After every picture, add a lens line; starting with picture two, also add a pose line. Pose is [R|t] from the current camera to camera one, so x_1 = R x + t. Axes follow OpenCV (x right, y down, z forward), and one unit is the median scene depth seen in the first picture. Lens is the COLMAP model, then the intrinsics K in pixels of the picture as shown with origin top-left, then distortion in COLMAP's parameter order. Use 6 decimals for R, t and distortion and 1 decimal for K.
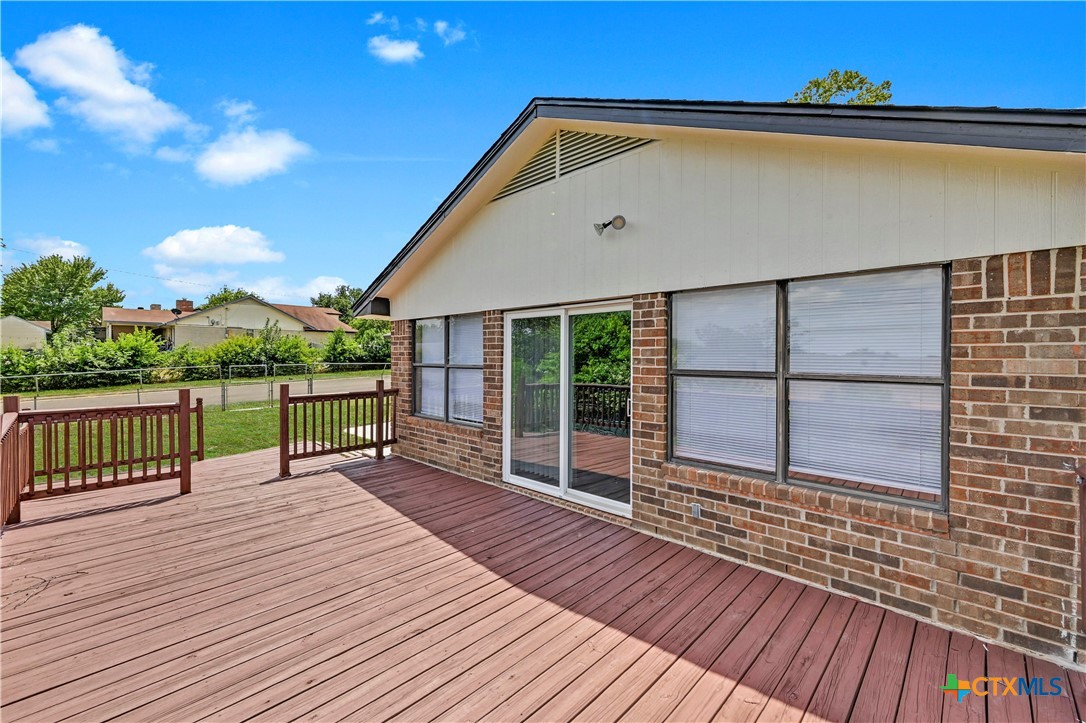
lens RADIAL K [[436.7, 0, 547.9], [0, 436.7, 360.7], [0, 0, 1]] dist [-0.000558, 0.000049]
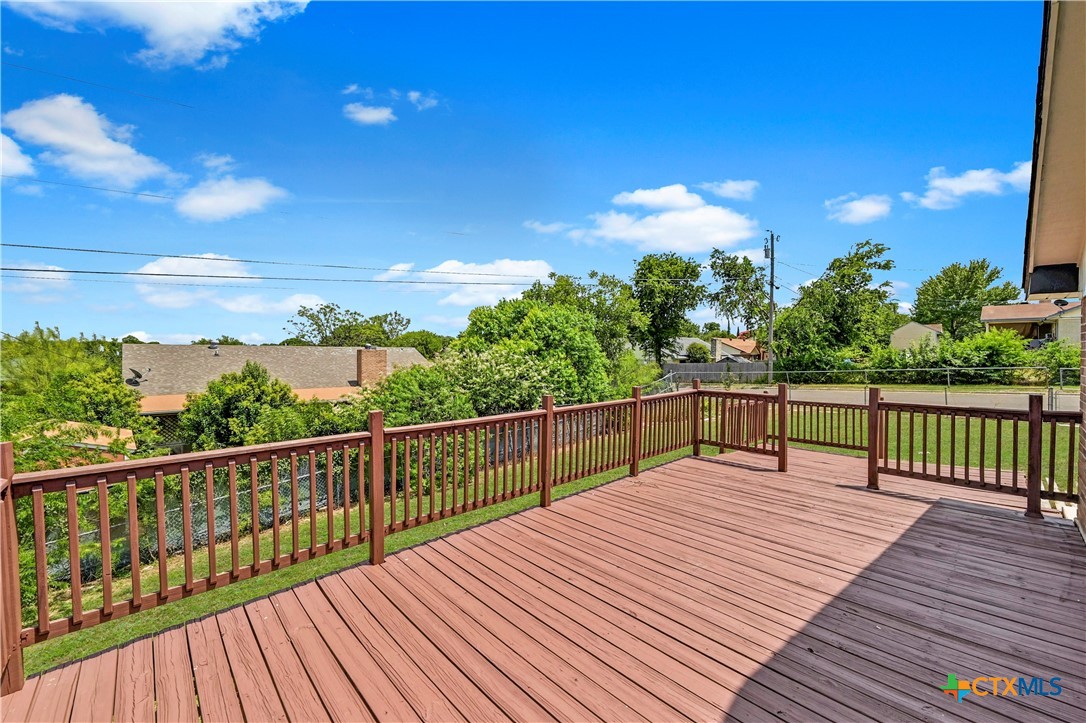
lens RADIAL K [[436.7, 0, 547.7], [0, 436.7, 355.4], [0, 0, 1]] dist [-0.000558, 0.000049]
pose [[-0.038731, 0.005571, -0.999234, 0.328513], [-0.014797, 0.999872, 0.006149, -0.008360], [0.999140, 0.015024, -0.038643, 0.346718]]
